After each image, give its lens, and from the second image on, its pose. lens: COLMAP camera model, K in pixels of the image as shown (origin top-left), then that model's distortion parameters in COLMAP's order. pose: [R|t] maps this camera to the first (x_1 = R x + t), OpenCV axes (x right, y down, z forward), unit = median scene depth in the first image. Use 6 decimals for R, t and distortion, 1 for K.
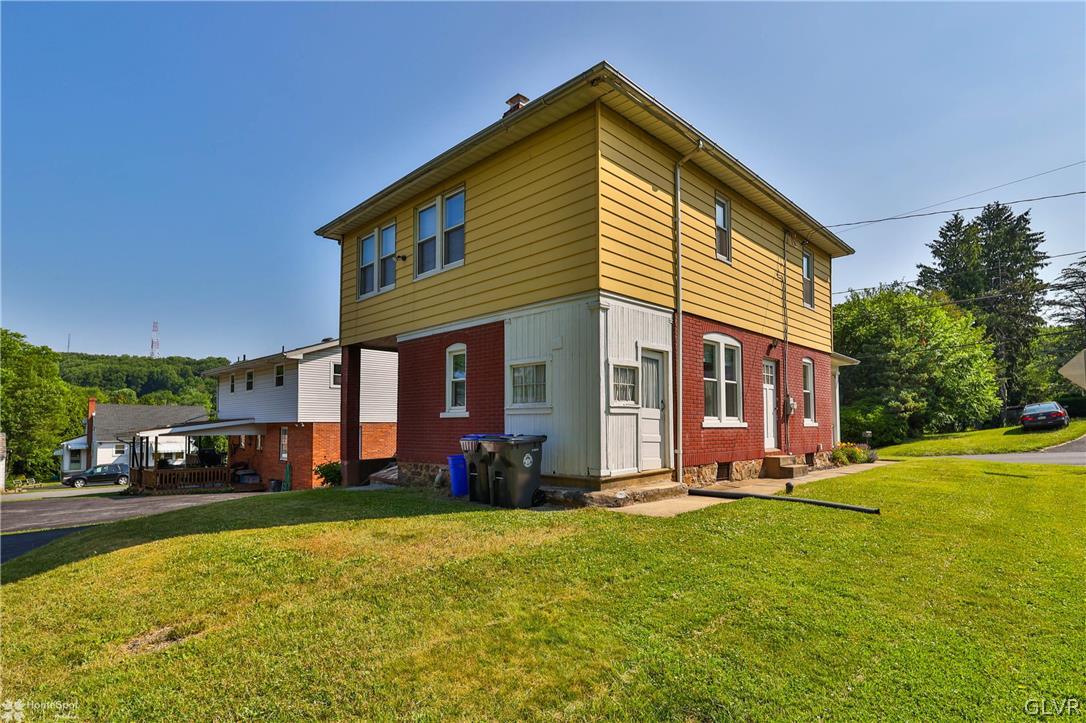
lens RADIAL K [[529.3, 0, 543.0], [0, 529.3, 361.5], [0, 0, 1]] dist [0.000905, 0.000257]
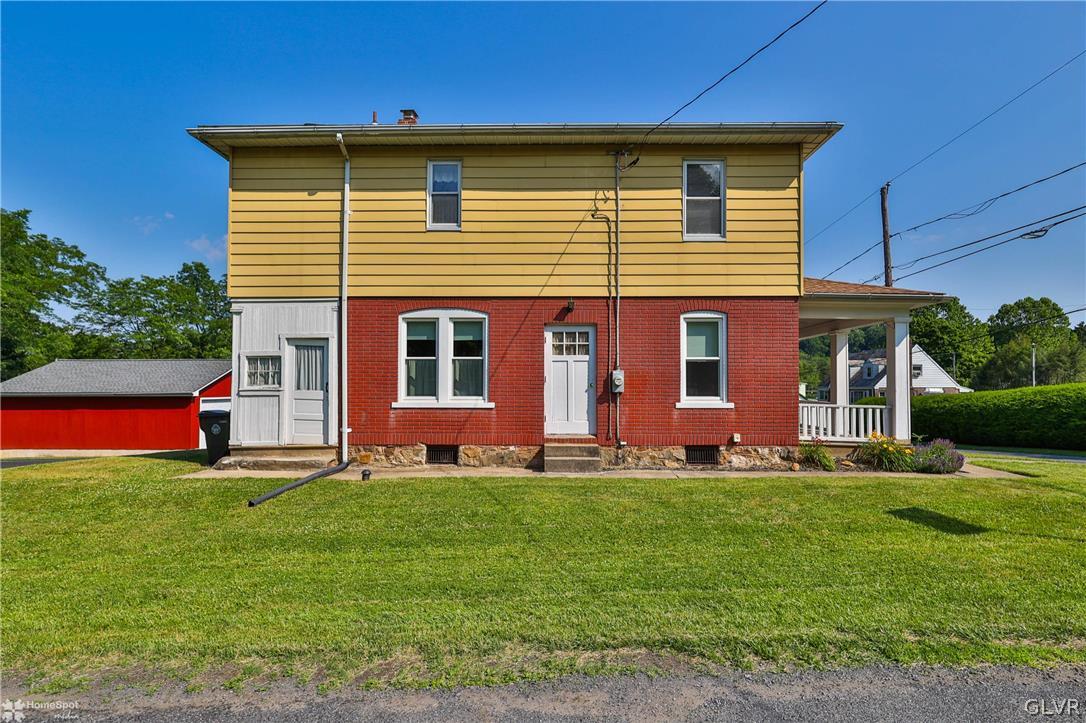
lens RADIAL K [[529.3, 0, 543.0], [0, 529.3, 361.5], [0, 0, 1]] dist [0.000905, 0.000257]
pose [[0.708516, -0.072476, -0.701963, 1.323372], [0.082312, 0.996410, -0.019797, 0.088771], [0.700878, -0.043753, 0.711938, 0.537702]]
